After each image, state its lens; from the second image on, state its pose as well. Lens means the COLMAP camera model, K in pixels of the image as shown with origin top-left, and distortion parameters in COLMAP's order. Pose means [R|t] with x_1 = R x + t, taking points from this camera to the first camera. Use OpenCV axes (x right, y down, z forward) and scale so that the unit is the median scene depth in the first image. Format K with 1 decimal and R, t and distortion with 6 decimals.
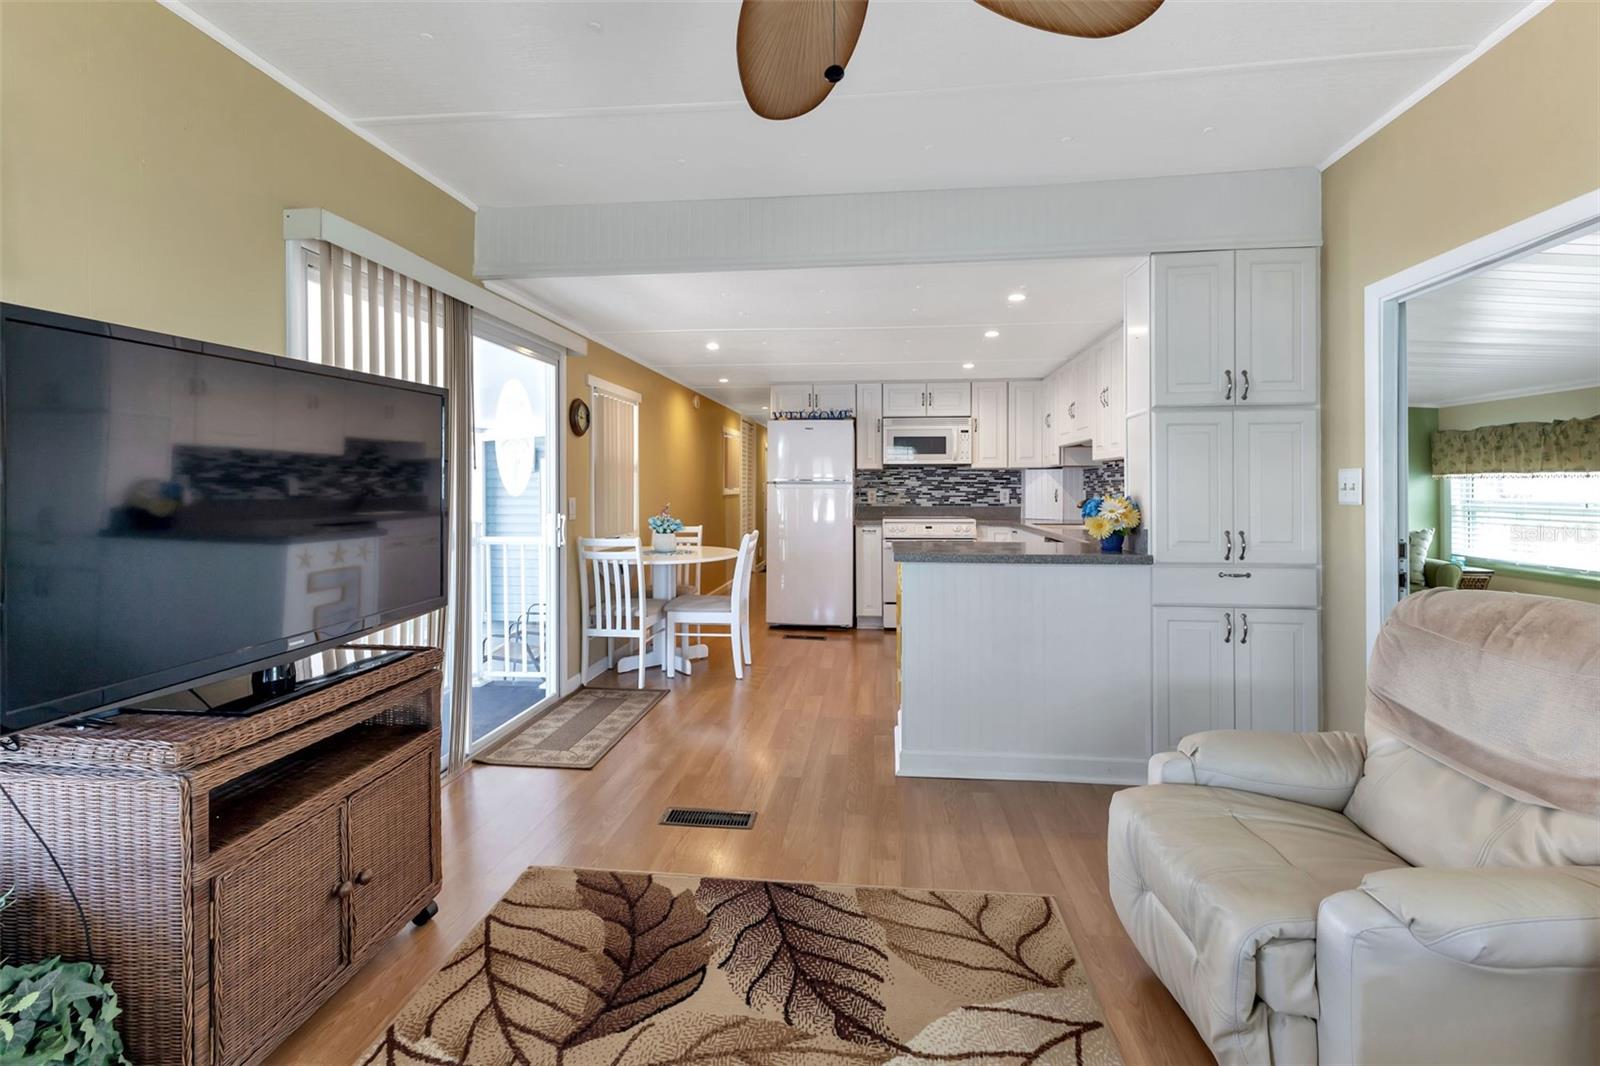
lens RADIAL K [[719.6, 0, 797.2], [0, 719.6, 473.5], [0, 0, 1]] dist [0.012608, -0.003983]
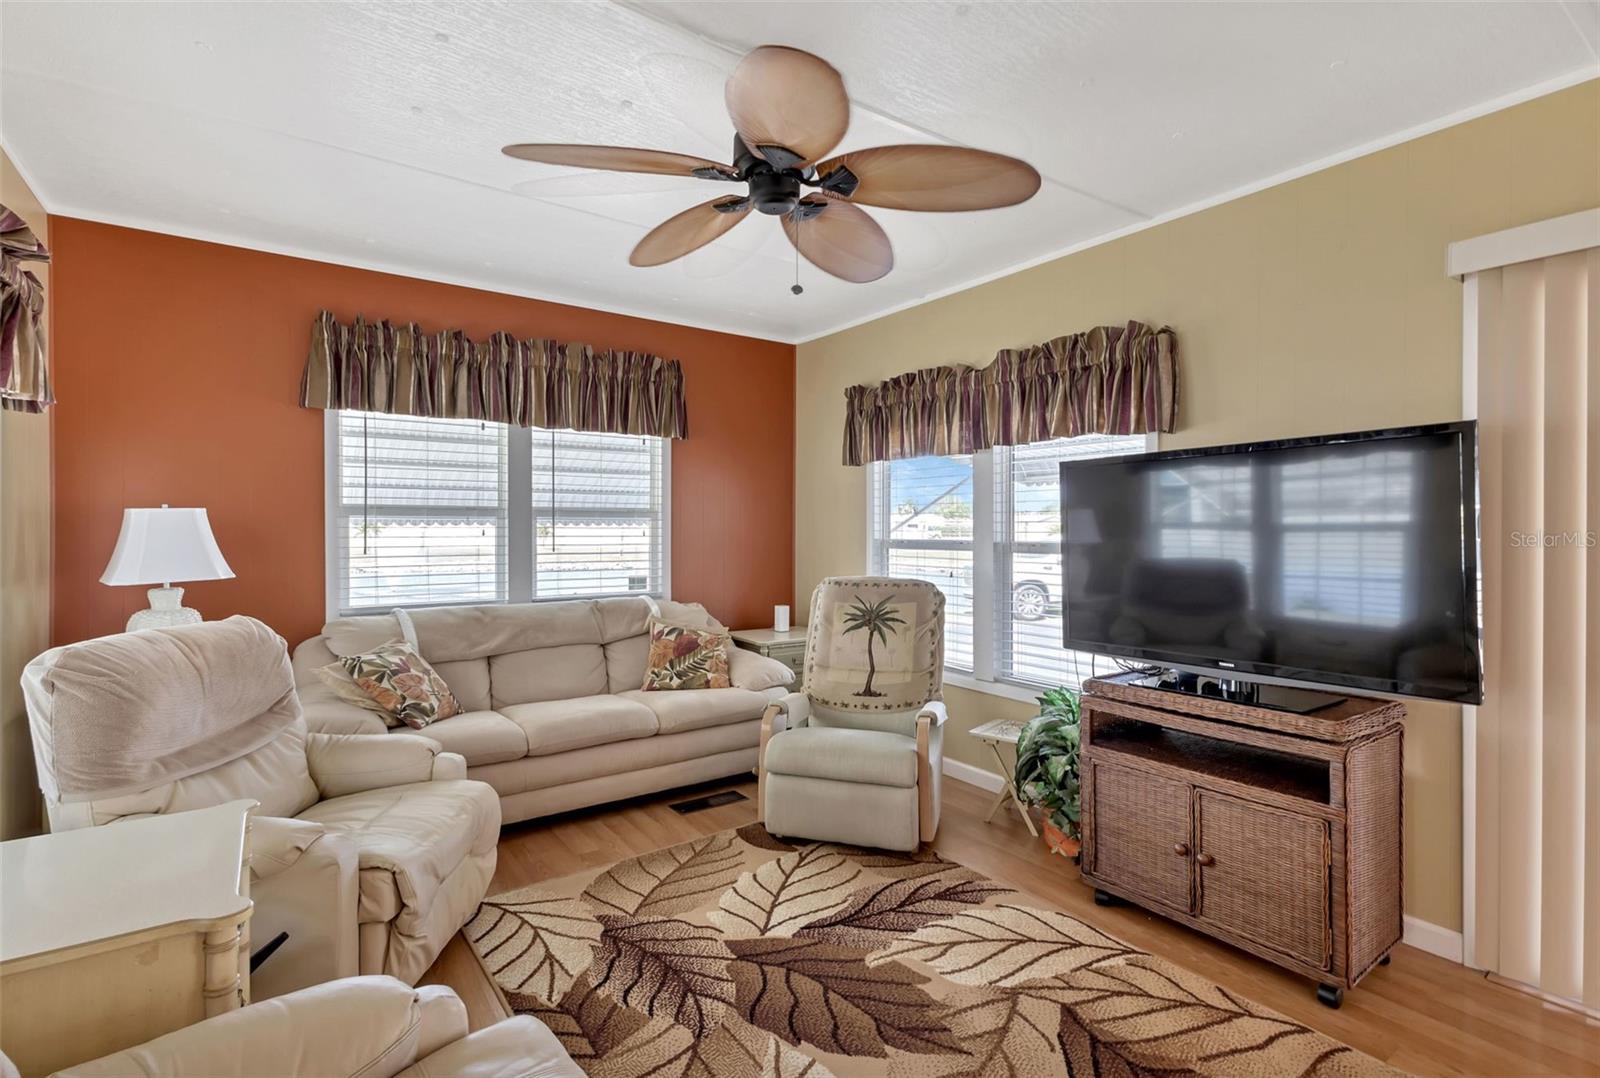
lens RADIAL K [[757.0, 0, 791.8], [0, 757.0, 535.2], [0, 0, 1]] dist [0.006326, 0.001335]
pose [[-0.741907, 0.008208, -0.670453, 0.277421], [0.012477, 0.999921, -0.001564, -0.001163], [0.670387, -0.009526, -0.741951, 0.527245]]
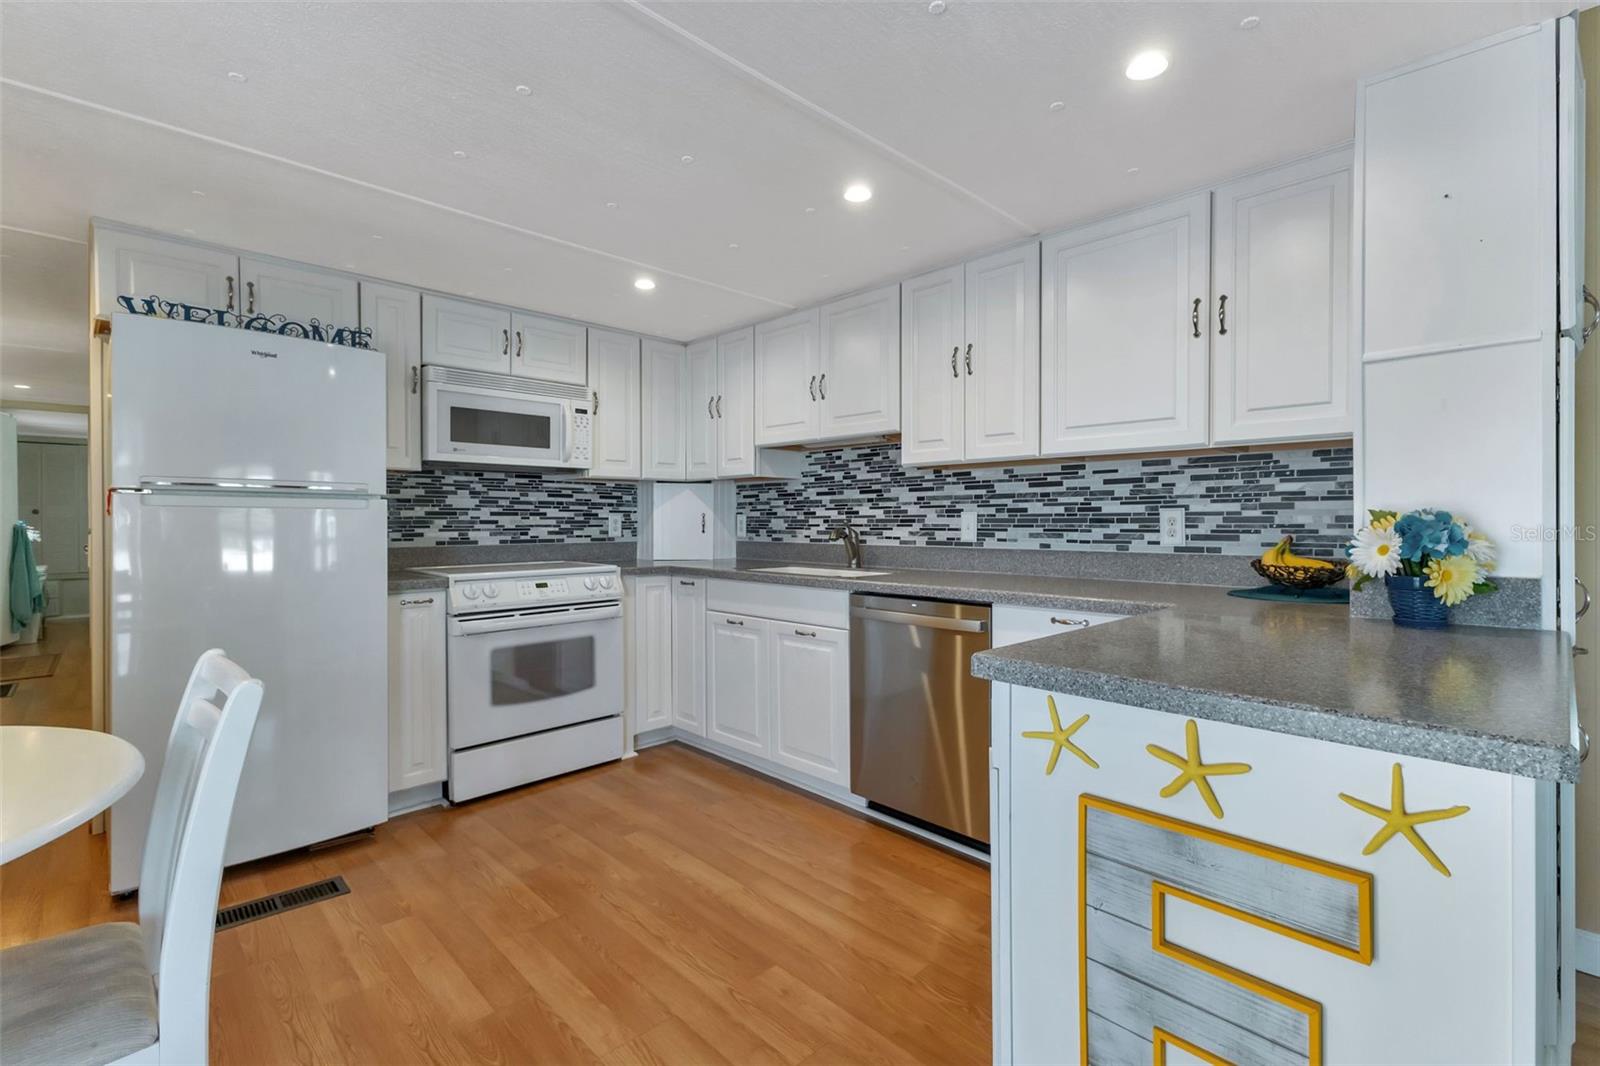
lens RADIAL K [[719.6, 0, 795.6], [0, 719.6, 526.7], [0, 0, 1]] dist [0.012608, -0.003983]
pose [[0.631642, -0.007641, 0.775222, -0.130157], [-0.013615, 0.999688, 0.020946, 0.023654], [-0.775140, -0.023785, 0.631341, 0.660071]]
